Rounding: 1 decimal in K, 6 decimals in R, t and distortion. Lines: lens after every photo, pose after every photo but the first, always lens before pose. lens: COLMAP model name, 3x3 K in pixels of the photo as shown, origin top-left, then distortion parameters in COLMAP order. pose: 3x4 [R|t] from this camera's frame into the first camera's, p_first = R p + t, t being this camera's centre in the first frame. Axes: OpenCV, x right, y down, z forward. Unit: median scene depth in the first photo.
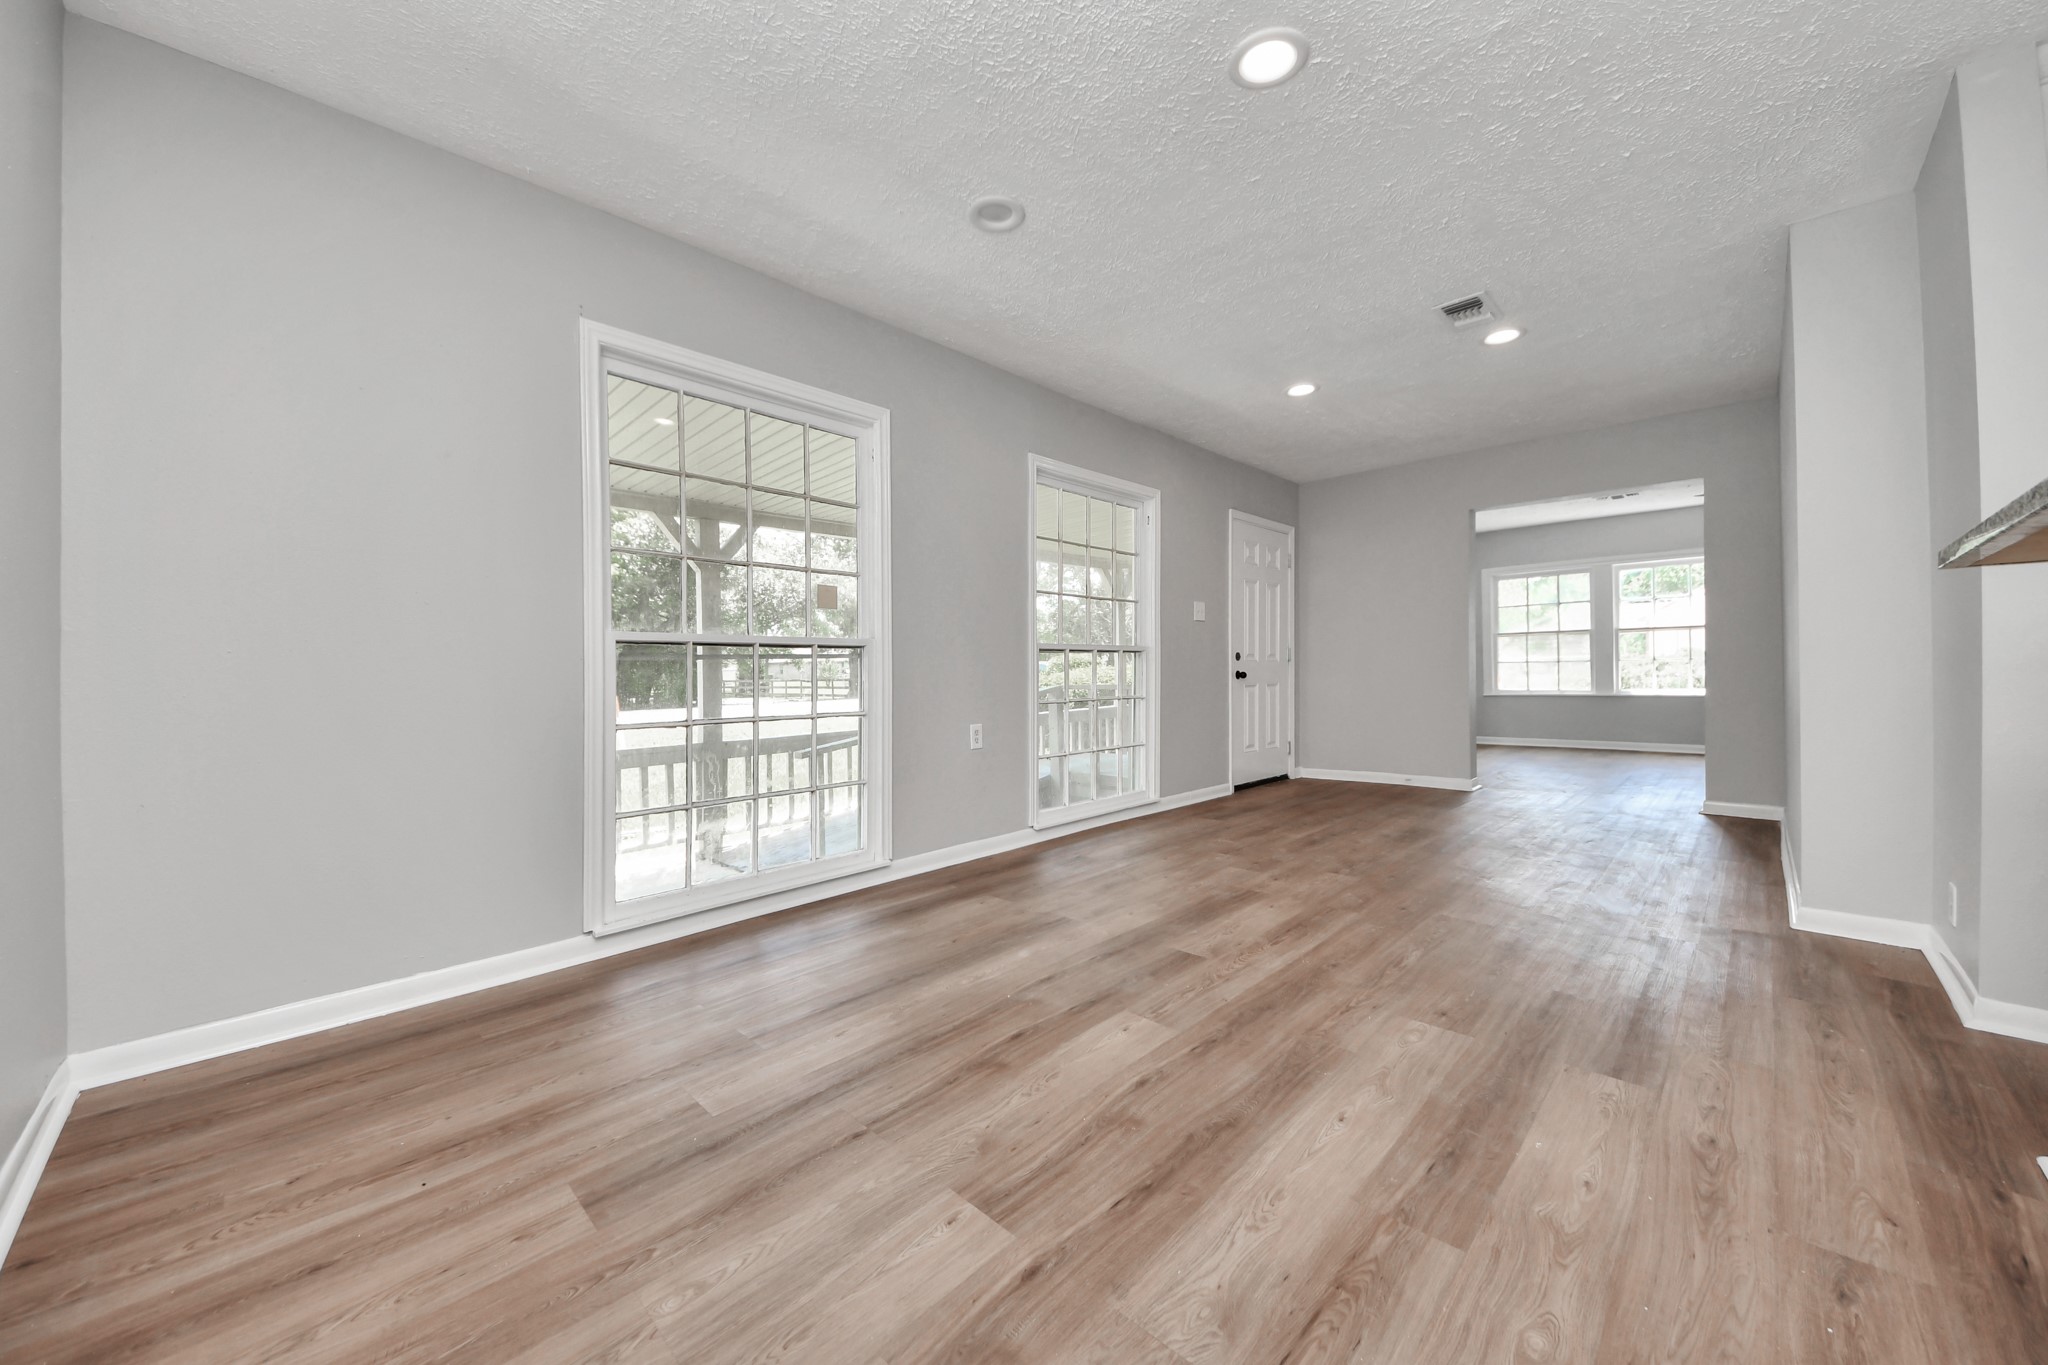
lens RADIAL K [[742.3, 0, 1011.7], [0, 742.3, 678.8], [0, 0, 1]] dist [0.000268, -0.009811]
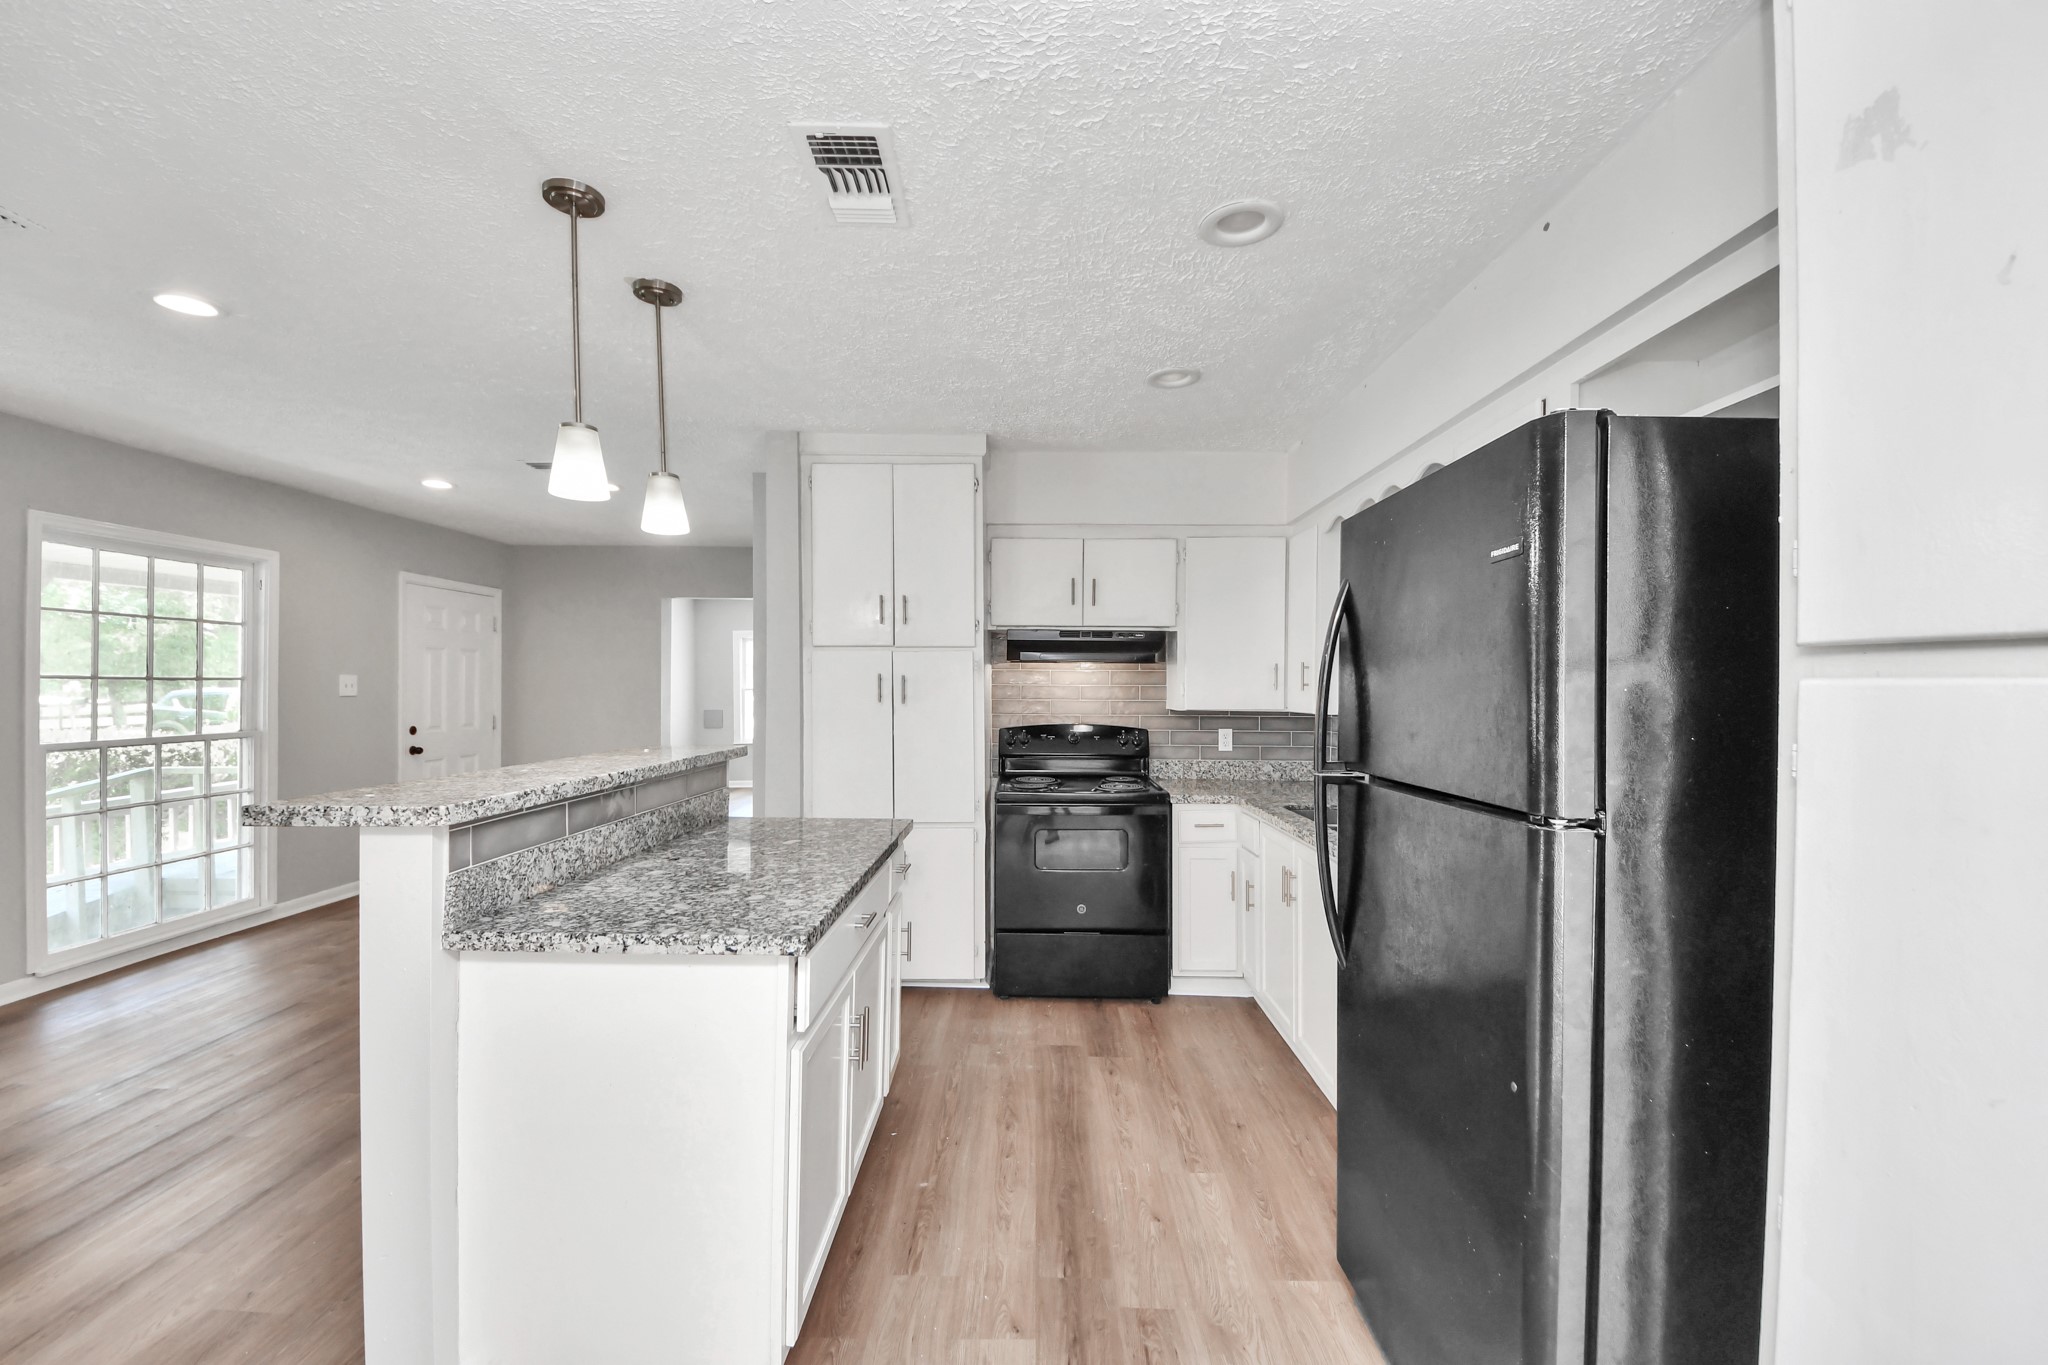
lens RADIAL K [[819.0, 0, 1020.8], [0, 819.0, 688.0], [0, 0, 1]] dist [-0.000271, -0.000048]
pose [[0.715599, 0.008216, 0.698463, 0.296465], [-0.000409, 0.999936, -0.011343, -0.159304], [-0.698511, 0.007832, 0.715556, -0.584662]]
